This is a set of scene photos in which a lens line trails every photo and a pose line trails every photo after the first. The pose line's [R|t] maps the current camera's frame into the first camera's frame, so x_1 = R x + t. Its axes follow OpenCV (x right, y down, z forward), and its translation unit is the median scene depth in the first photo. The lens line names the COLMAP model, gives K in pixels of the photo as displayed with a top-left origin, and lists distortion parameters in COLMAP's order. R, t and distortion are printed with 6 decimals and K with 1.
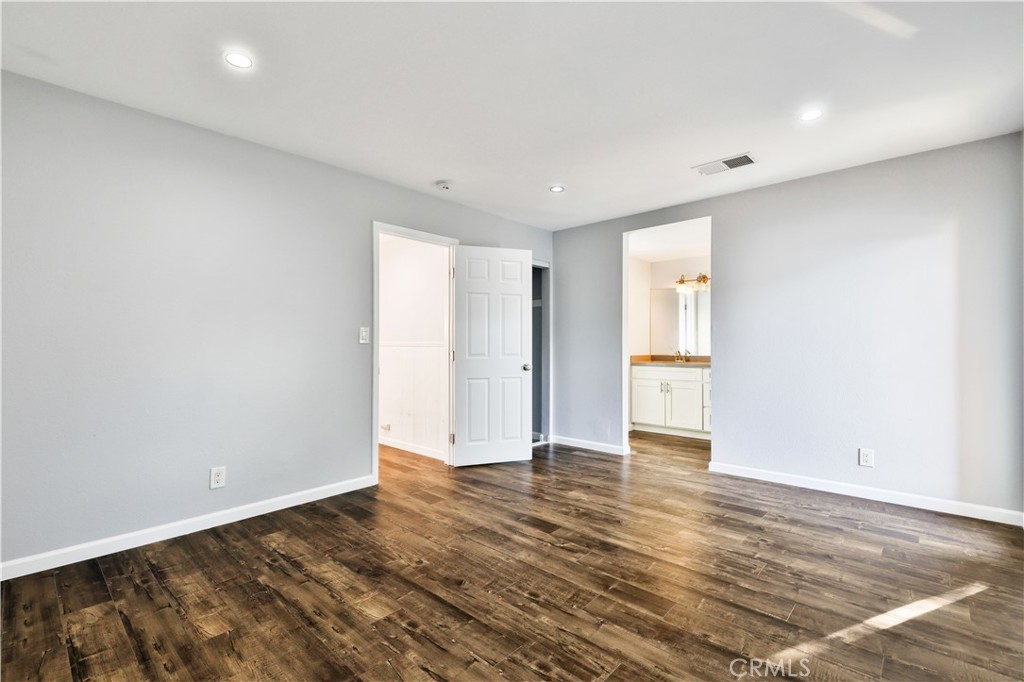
lens RADIAL K [[459.5, 0, 508.1], [0, 459.5, 340.2], [0, 0, 1]] dist [0.000081, -0.000919]
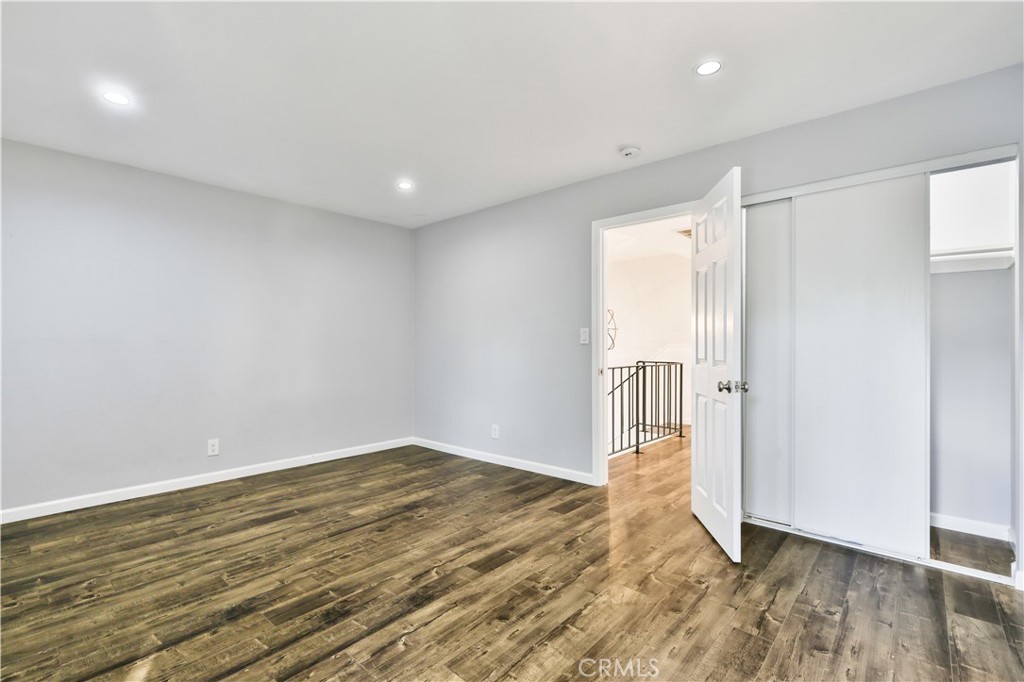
lens RADIAL K [[459.5, 0, 503.6], [0, 459.5, 346.9], [0, 0, 1]] dist [0.000081, -0.000919]
pose [[0.021655, 0.005739, -0.999749, 1.074848], [0.007321, 0.999956, 0.005899, 0.009096], [0.999739, -0.007447, 0.021612, 1.198945]]
